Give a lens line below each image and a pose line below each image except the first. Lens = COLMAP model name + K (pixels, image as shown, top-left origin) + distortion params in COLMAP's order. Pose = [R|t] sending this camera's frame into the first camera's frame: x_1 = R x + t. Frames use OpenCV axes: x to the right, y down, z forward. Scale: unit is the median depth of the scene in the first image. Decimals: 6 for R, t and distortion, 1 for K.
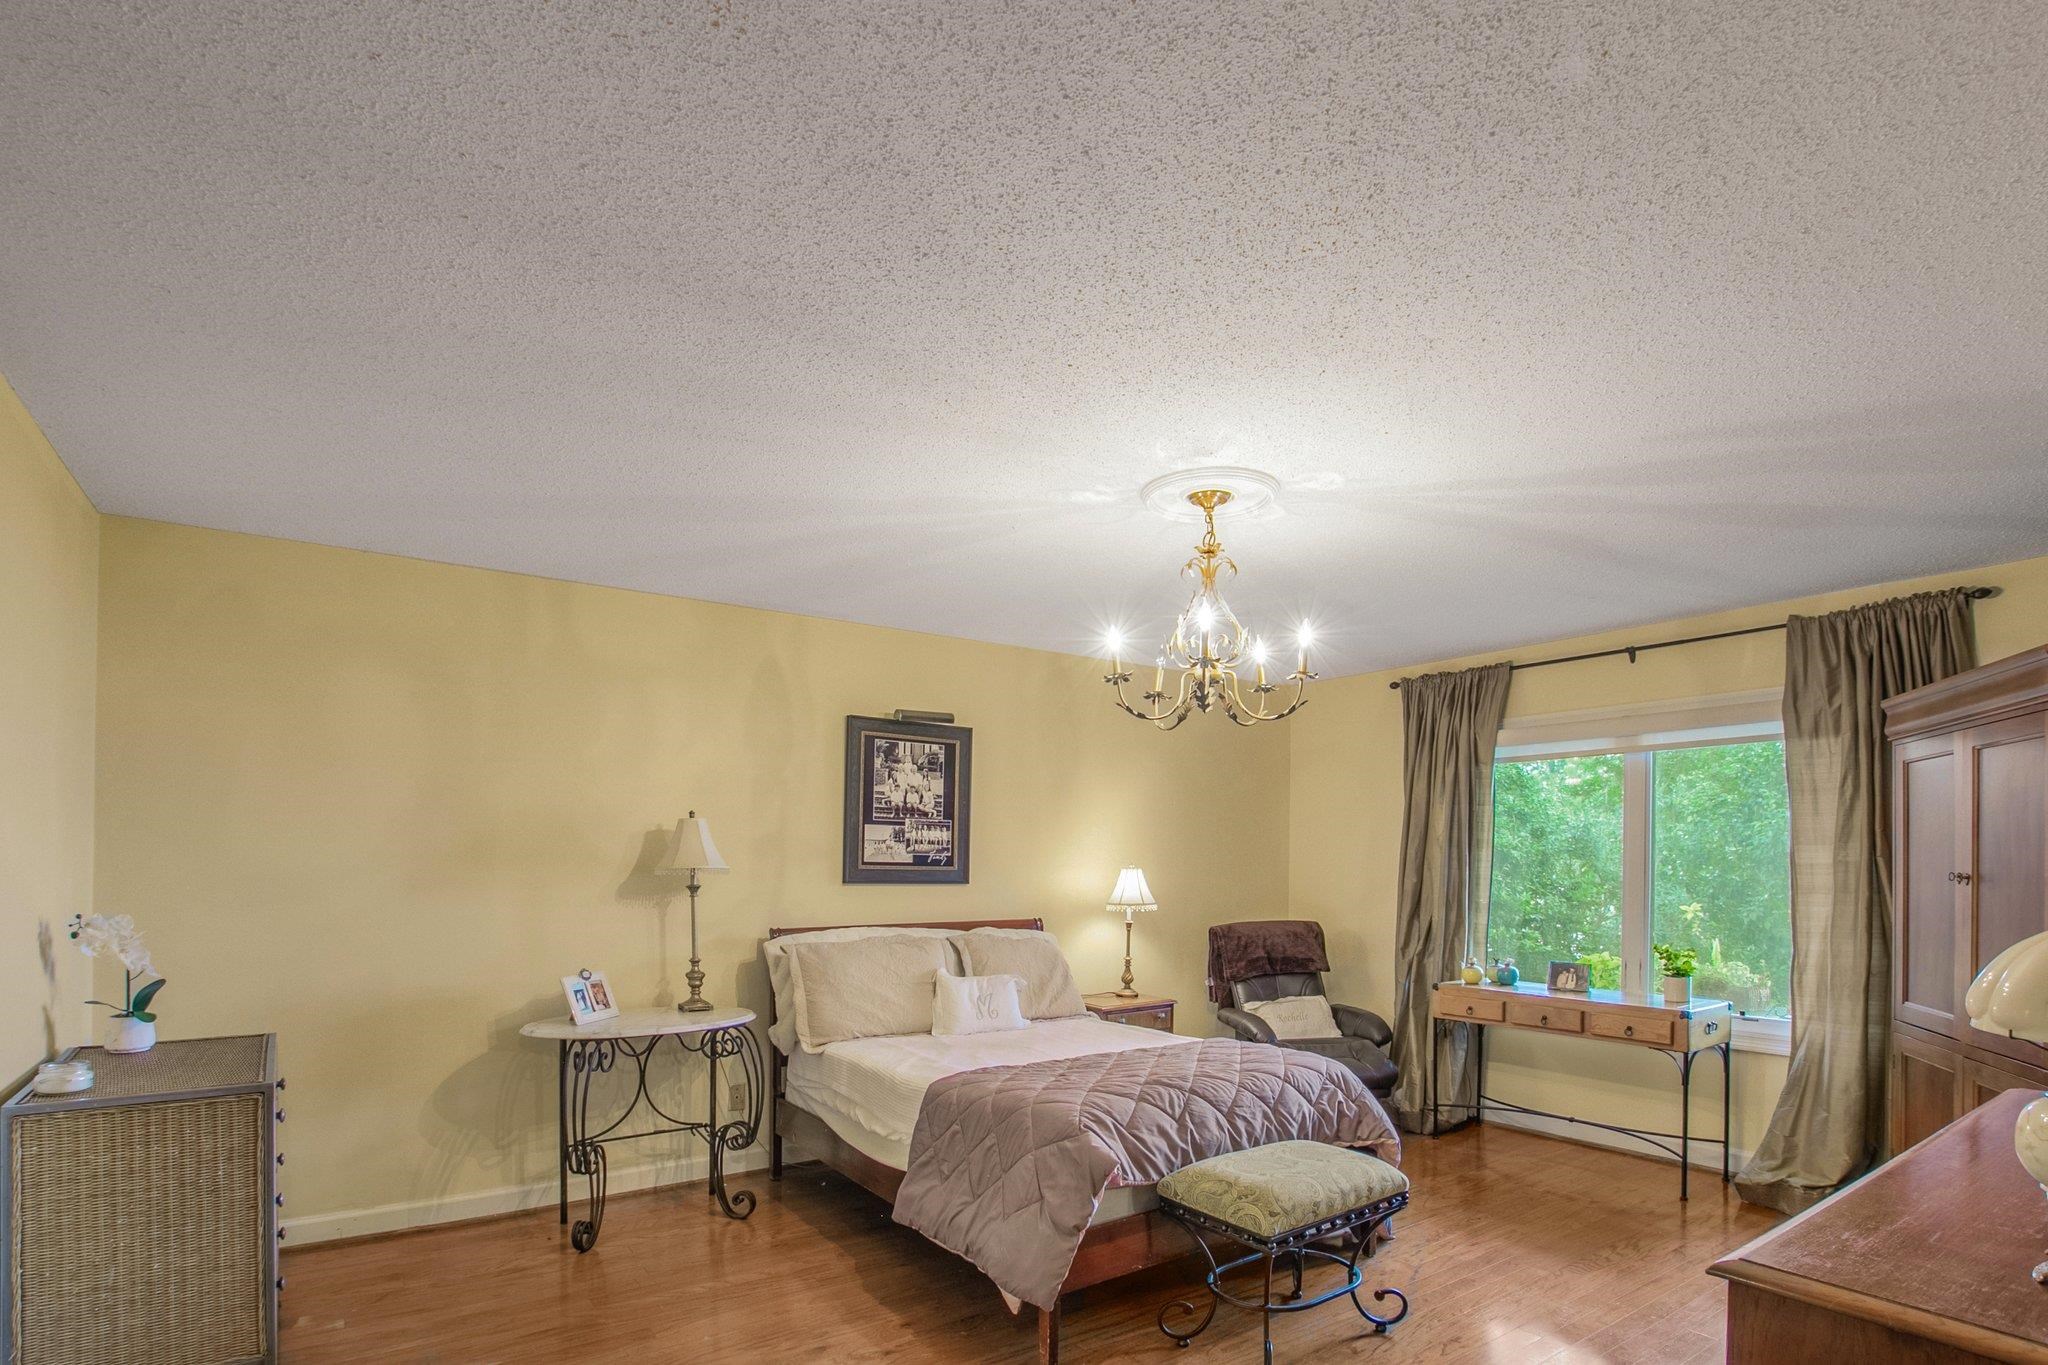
lens RADIAL K [[982.9, 0, 1024.4], [0, 982.9, 834.5], [0, 0, 1]] dist [-0.010703, 0.000039]
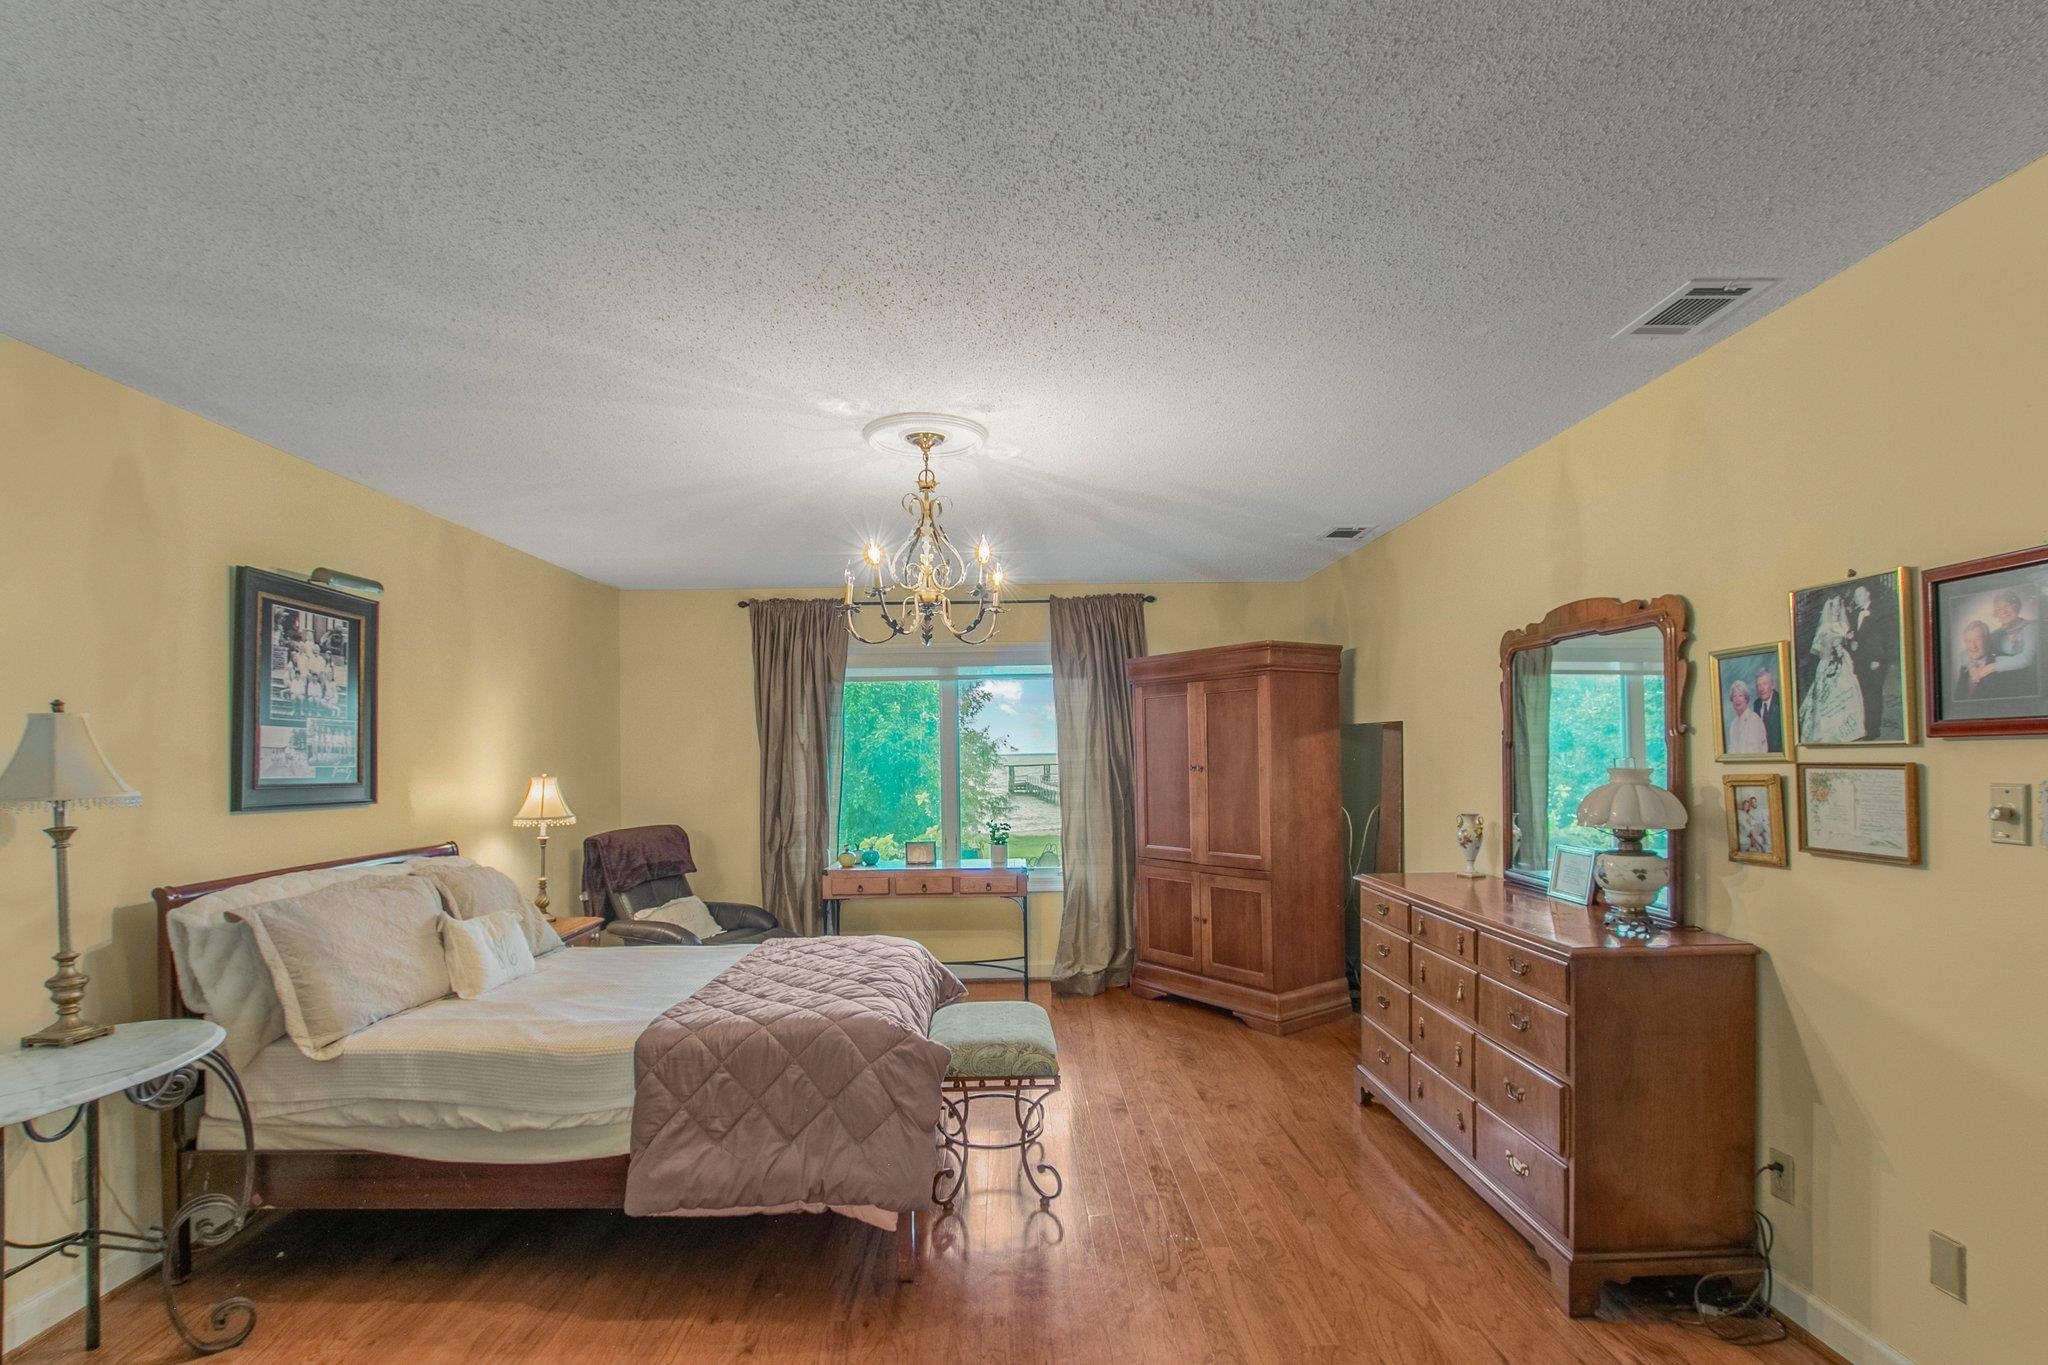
lens RADIAL K [[920.6, 0, 1024.3], [0, 920.6, 728.8], [0, 0, 1]] dist [0.002248, 0.000349]
pose [[0.609282, 0.012287, 0.792858, -0.345270], [-0.004075, 0.999915, -0.012364, -0.002025], [-0.792943, 0.004302, 0.609280, 0.172763]]
